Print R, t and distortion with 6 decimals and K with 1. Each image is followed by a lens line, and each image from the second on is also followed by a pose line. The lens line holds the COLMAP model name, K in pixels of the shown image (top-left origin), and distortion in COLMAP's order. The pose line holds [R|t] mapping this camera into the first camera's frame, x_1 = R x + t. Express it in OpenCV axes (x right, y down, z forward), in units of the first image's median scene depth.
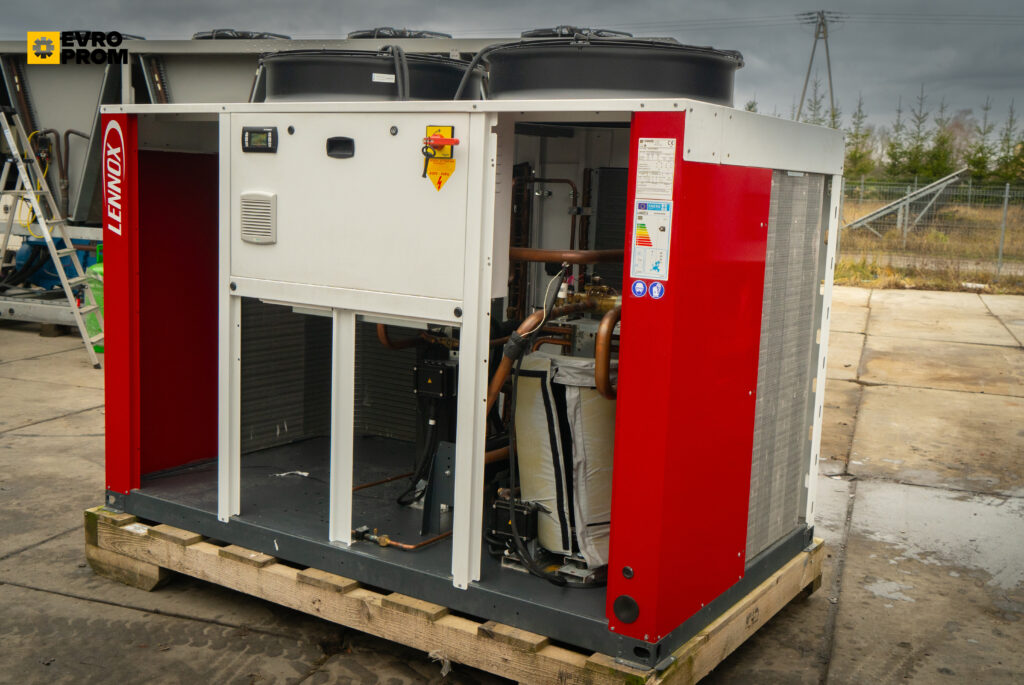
lens RADIAL K [[1081.1, 0, 512.1], [0, 1081.1, 335.1], [0, 0, 1]] dist [0.018688, 0.000000]
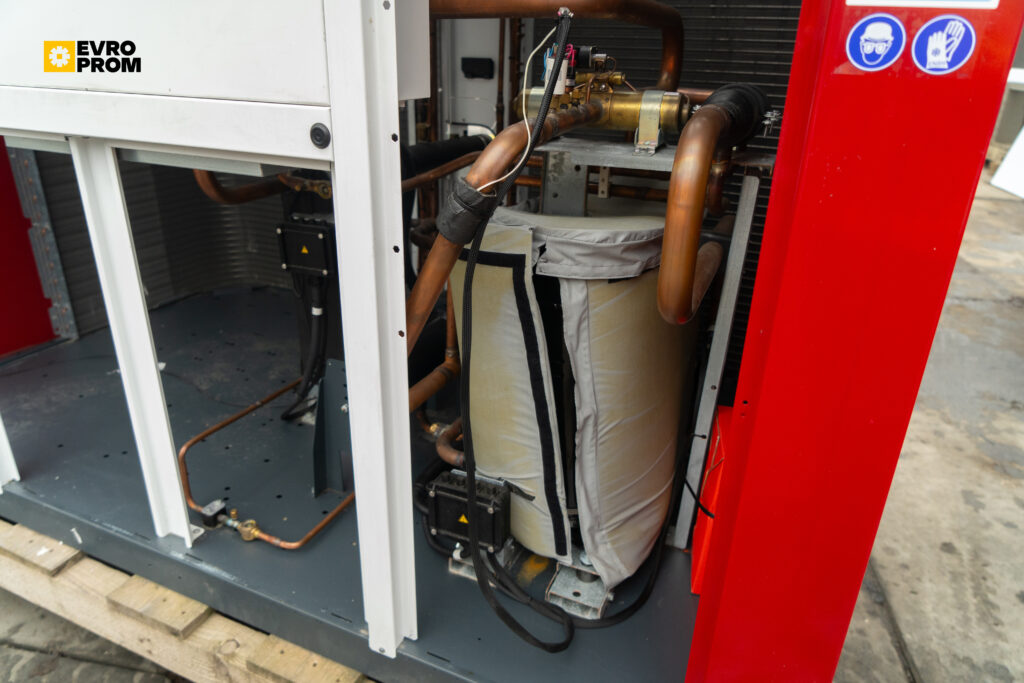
lens RADIAL K [[679.7, 0, 513.7], [0, 679.7, 330.7], [0, 0, 1]] dist [-0.025643, 0.012667]
pose [[0.987313, -0.073492, 0.140754, -0.017817], [0.033605, 0.963075, 0.267128, -0.015136], [-0.155189, -0.259009, 0.953326, 0.677730]]
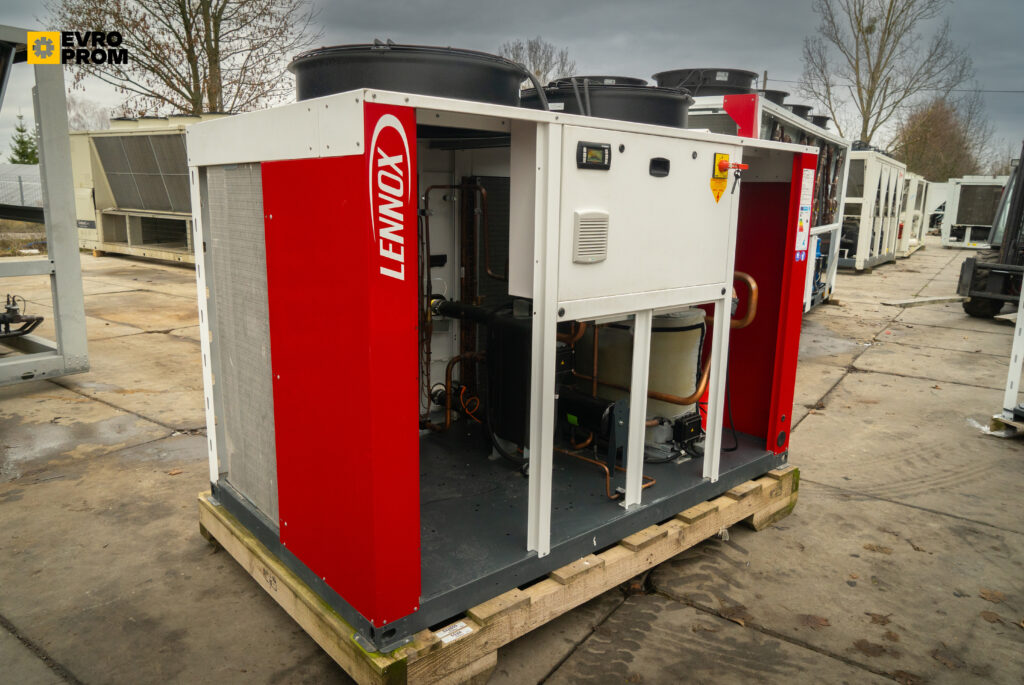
lens RADIAL K [[704.1, 0, 514.9], [0, 704.1, 341.1], [0, 0, 1]] dist [-0.003964, 0.004294]
pose [[0.275526, -0.222912, 0.935091, -0.919749], [0.123406, 0.972896, 0.195562, -0.157943], [-0.953340, 0.061513, 0.295566, 0.930809]]
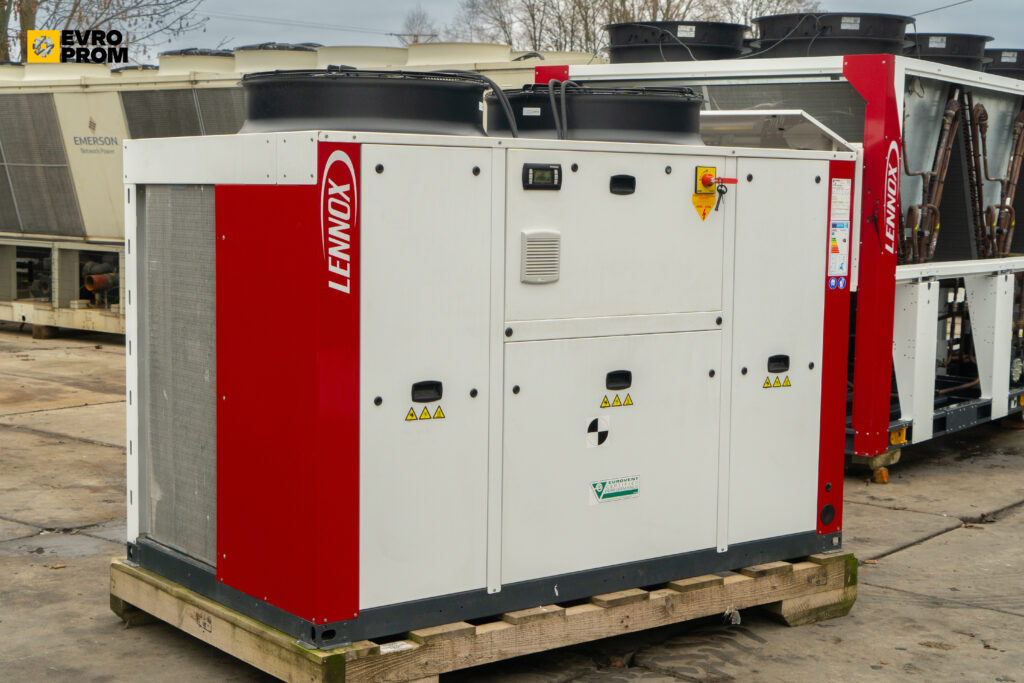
lens RADIAL K [[1542.3, 0, 505.9], [0, 1542.3, 341.5], [0, 0, 1]] dist [0.042096, 0.000000]
pose [[0.345103, -0.121513, 0.930666, -1.622701], [0.128209, 0.988392, 0.081509, -0.158067], [-0.929767, 0.091191, 0.356676, 0.573403]]
